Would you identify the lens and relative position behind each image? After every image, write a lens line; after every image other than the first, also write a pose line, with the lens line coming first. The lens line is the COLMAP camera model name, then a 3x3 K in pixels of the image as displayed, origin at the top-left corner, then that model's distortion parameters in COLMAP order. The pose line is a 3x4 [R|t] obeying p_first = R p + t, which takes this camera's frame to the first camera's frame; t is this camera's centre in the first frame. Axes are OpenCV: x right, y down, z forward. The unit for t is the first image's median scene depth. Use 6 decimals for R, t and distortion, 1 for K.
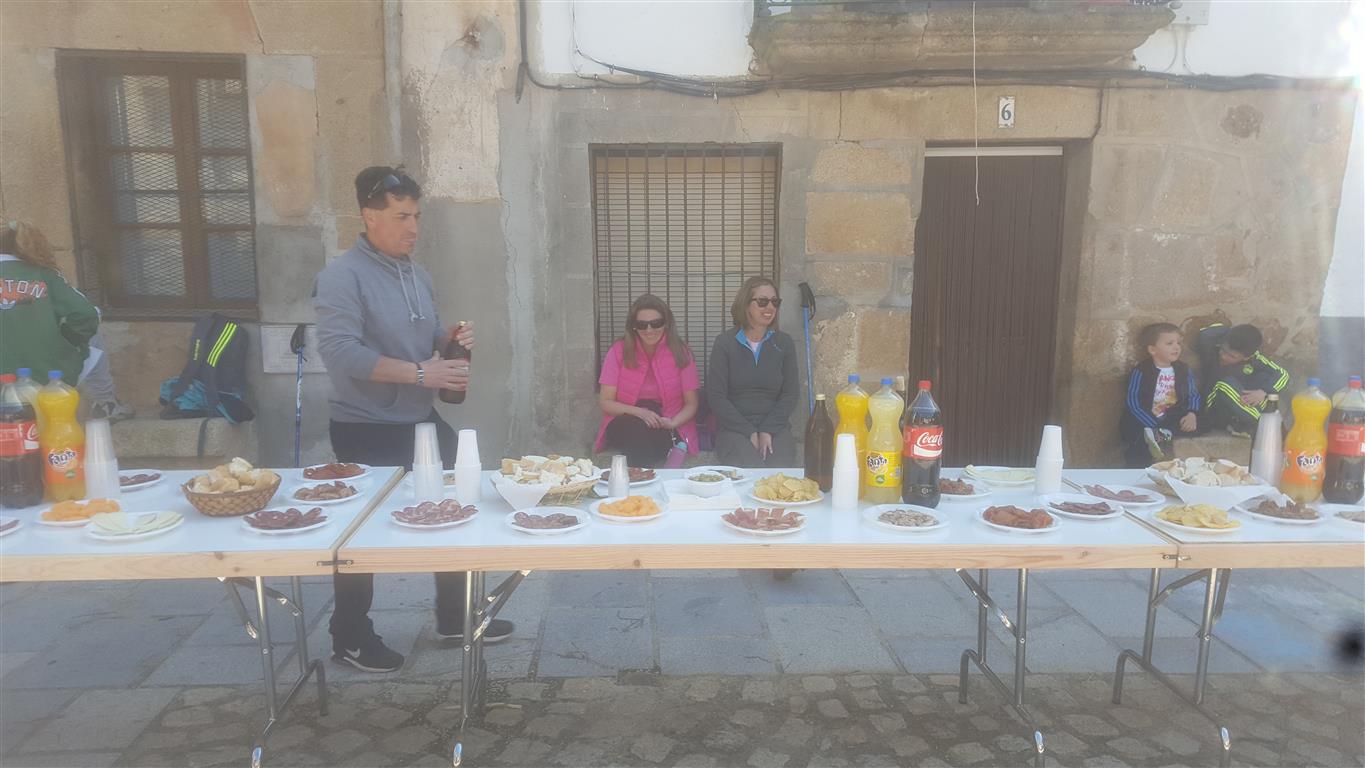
lens RADIAL K [[1007.1, 0, 688.6], [0, 1007.1, 385.9], [0, 0, 1]] dist [0.047447, -0.045685]
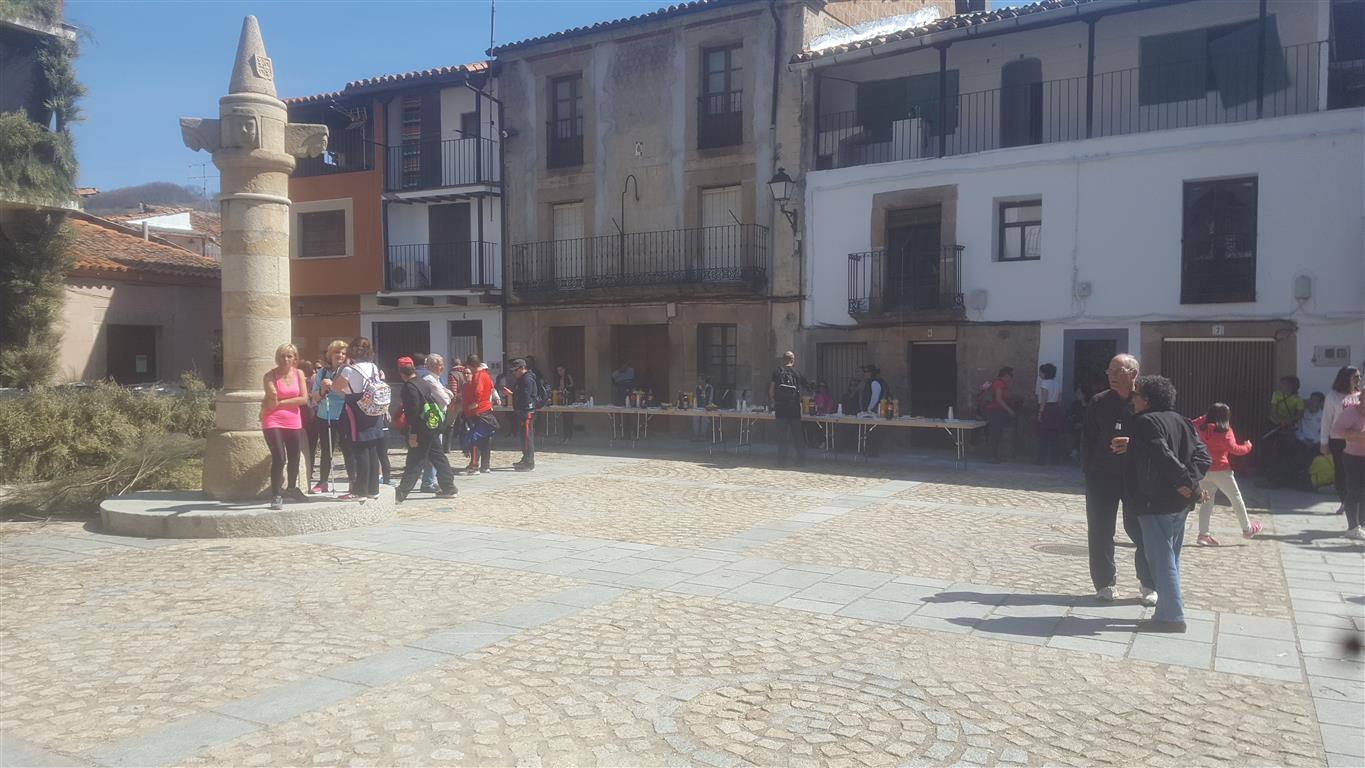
lens RADIAL K [[1007.1, 0, 682.2], [0, 1007.1, 385.7], [0, 0, 1]] dist [0.047447, -0.045685]
pose [[0.834586, 0.017060, -0.550613, 1.532323], [-0.080437, 0.992582, -0.091167, 0.293958], [0.544973, 0.120376, 0.829767, -2.326714]]
